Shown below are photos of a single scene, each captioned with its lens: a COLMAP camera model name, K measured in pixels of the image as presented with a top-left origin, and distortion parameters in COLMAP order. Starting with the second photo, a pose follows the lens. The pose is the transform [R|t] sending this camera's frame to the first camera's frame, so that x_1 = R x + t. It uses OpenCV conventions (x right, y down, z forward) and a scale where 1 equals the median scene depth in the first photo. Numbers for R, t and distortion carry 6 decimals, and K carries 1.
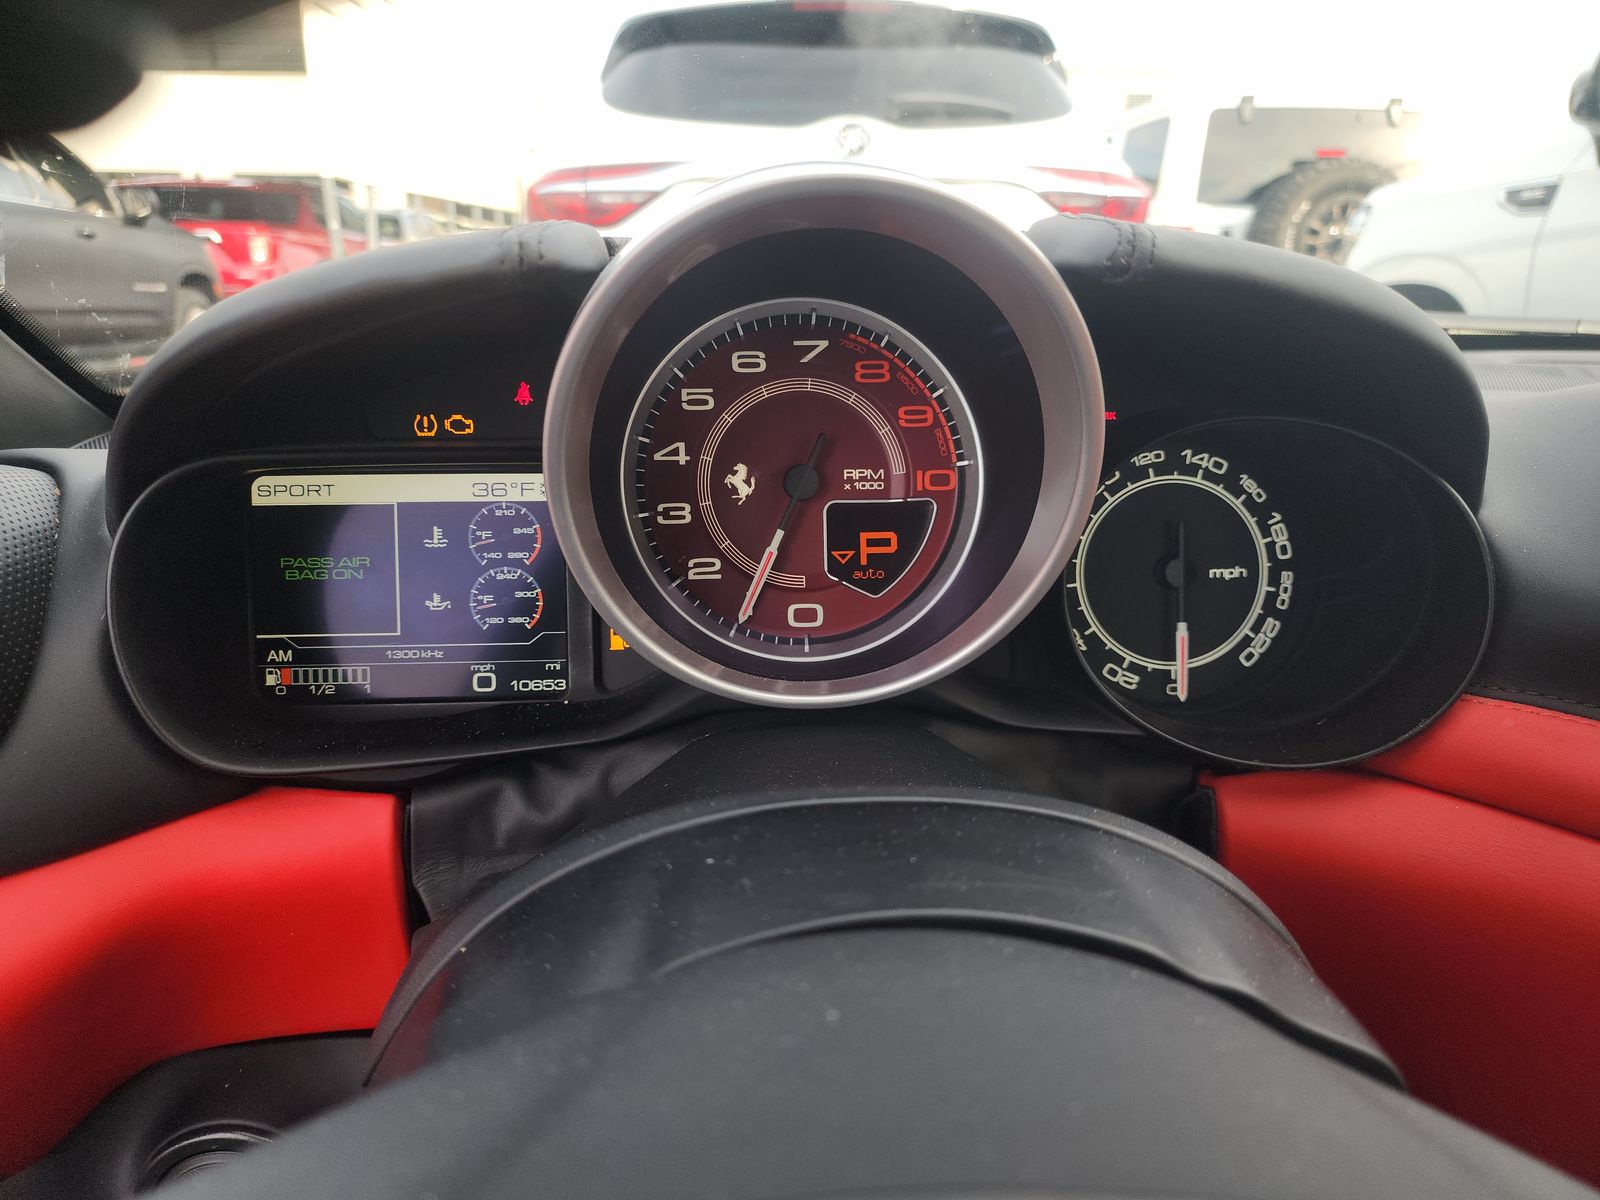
lens RADIAL K [[1076.5, 0, 822.9], [0, 1076.5, 605.2], [0, 0, 1]] dist [0.022567, -0.035068]
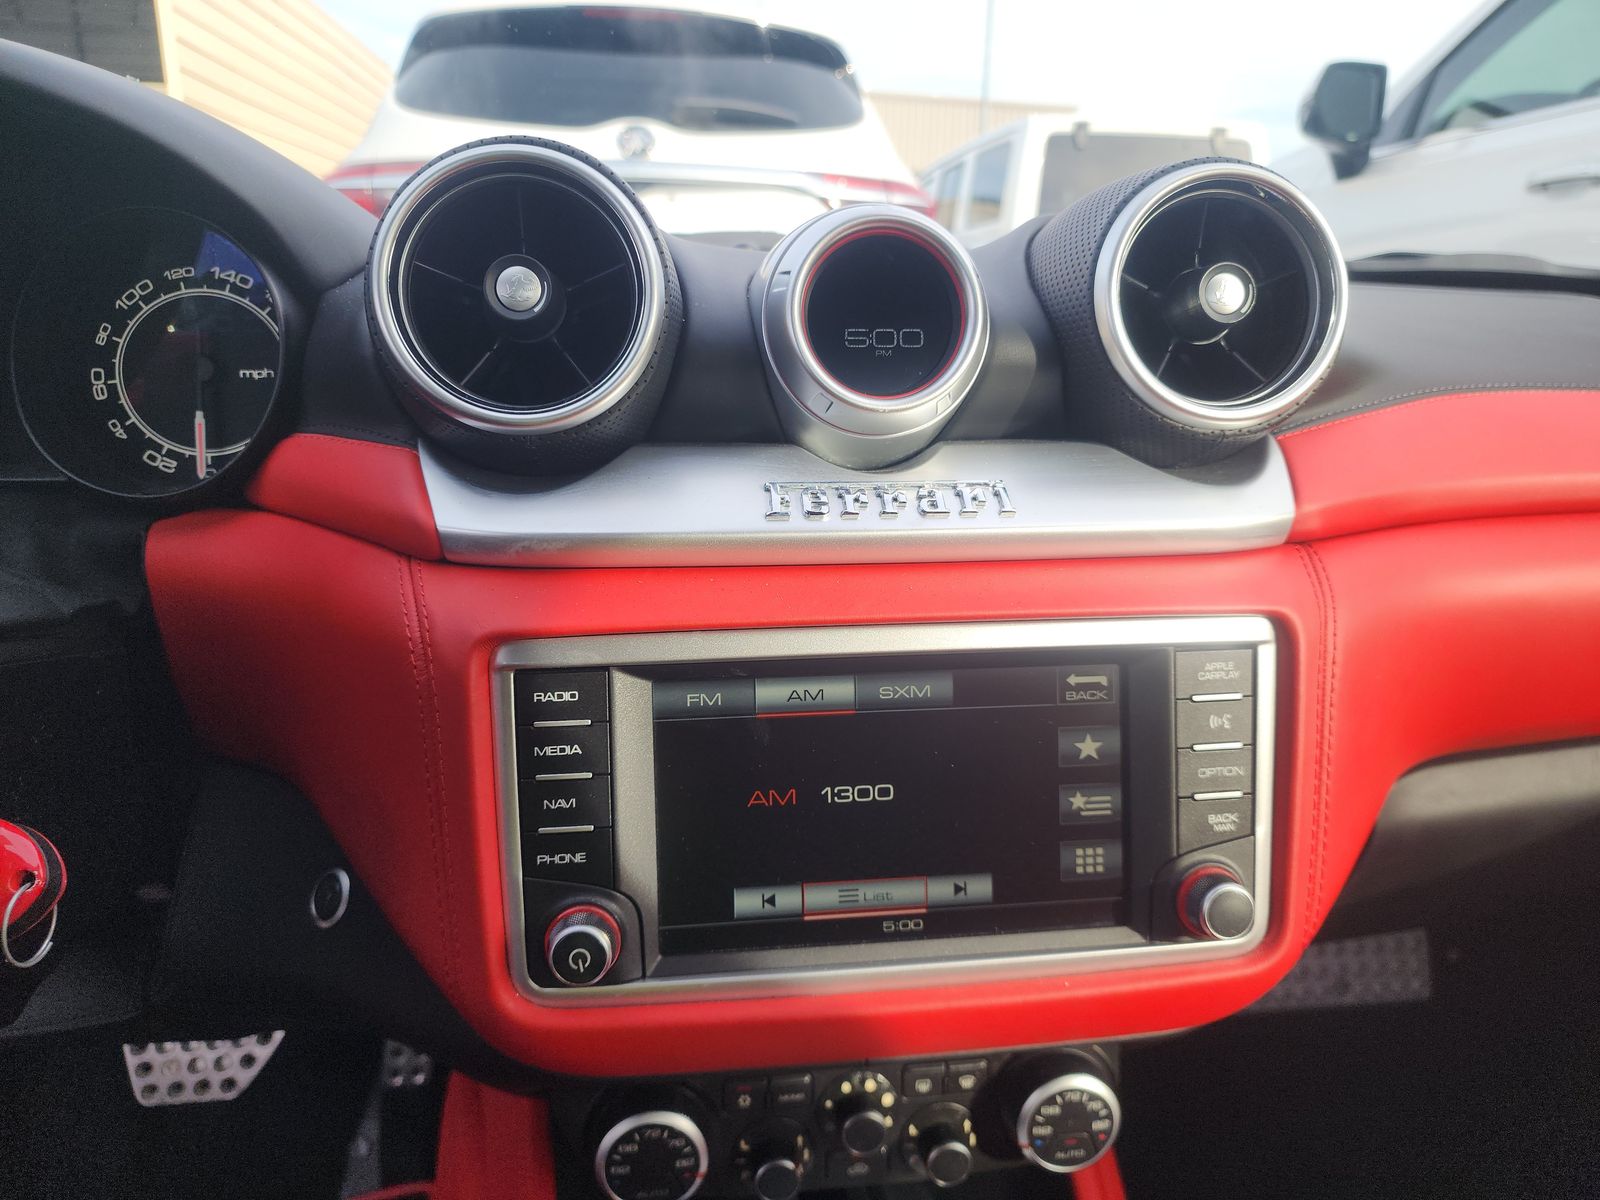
lens RADIAL K [[1077.1, 0, 800.0], [0, 1077.1, 600.0], [0, 0, 1]] dist [0.025624, -0.032485]
pose [[0.997167, -0.007285, 0.074872, 0.876563], [0.009117, 0.999666, -0.024163, 0.249705], [-0.074671, 0.024777, 0.996900, -0.204811]]
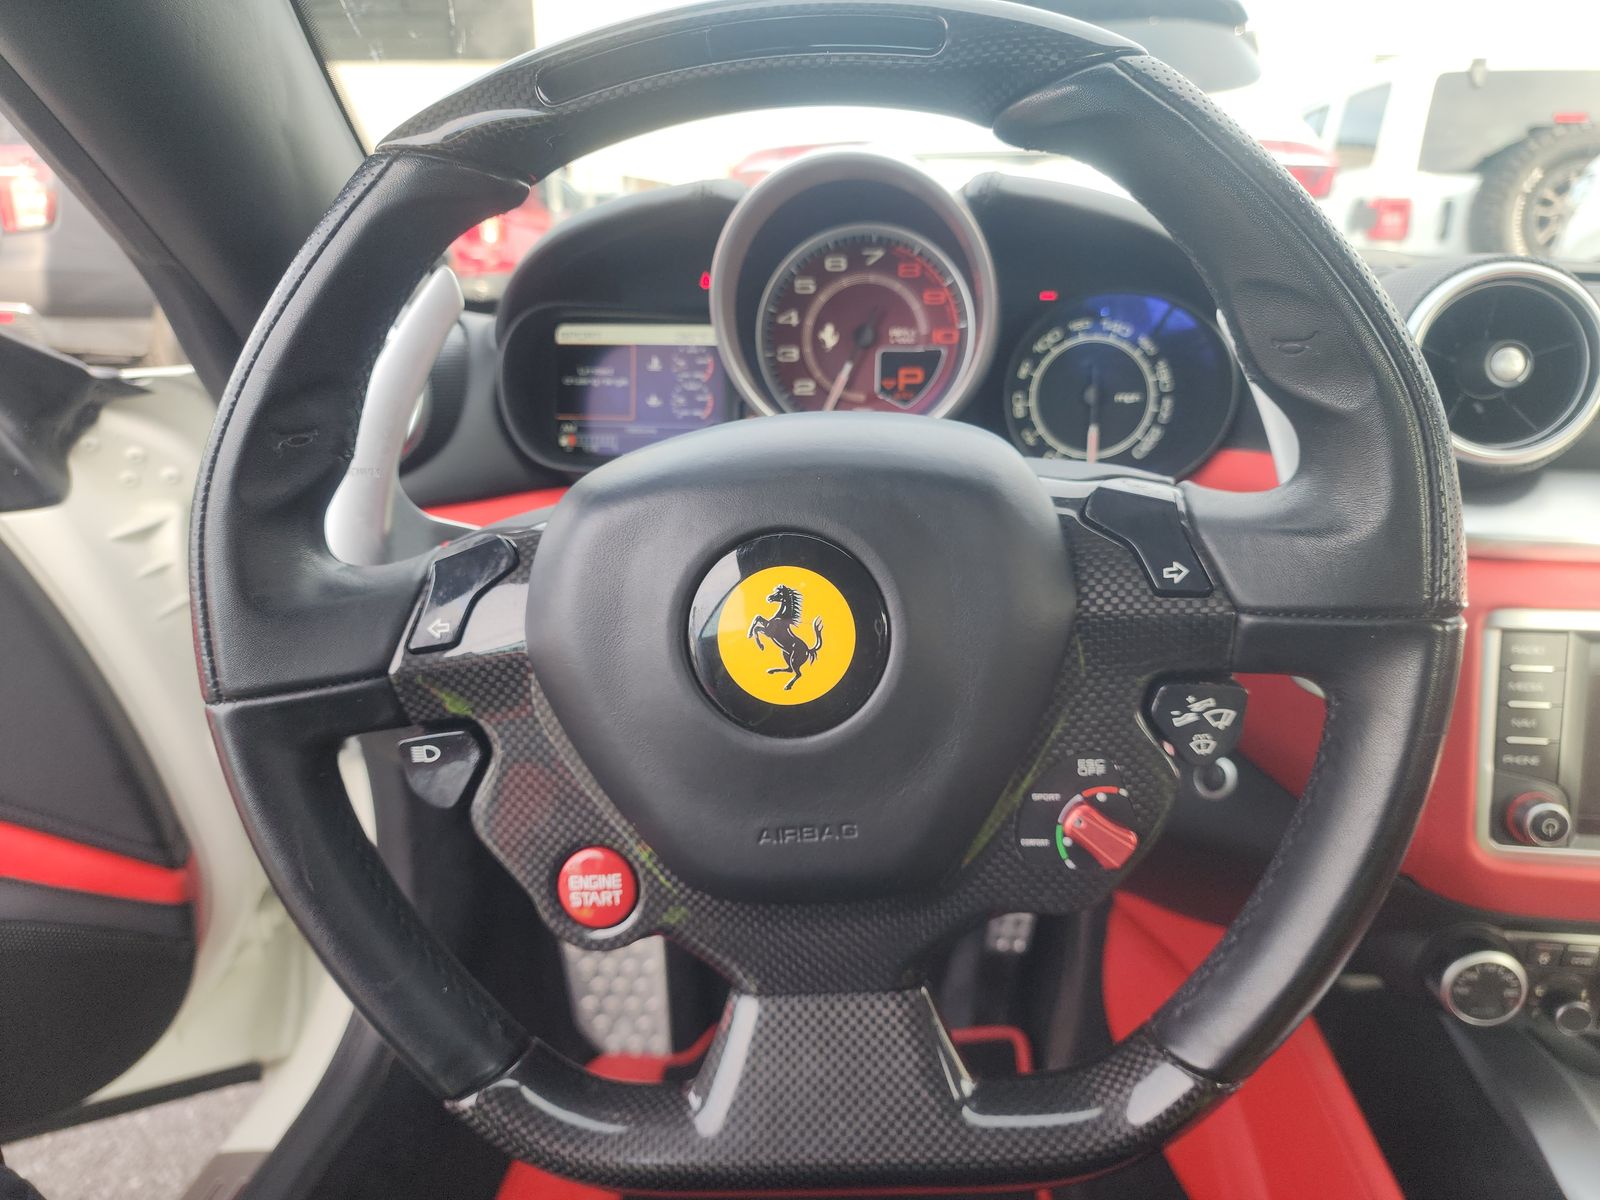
lens RADIAL K [[1076.5, 0, 822.9], [0, 1076.5, 605.2], [0, 0, 1]] dist [0.022567, -0.035068]
pose [[0.984652, 0.051724, -0.166690, 0.213638], [-0.048561, 0.998555, 0.022997, 0.262689], [0.167639, -0.014550, 0.985741, -0.657825]]
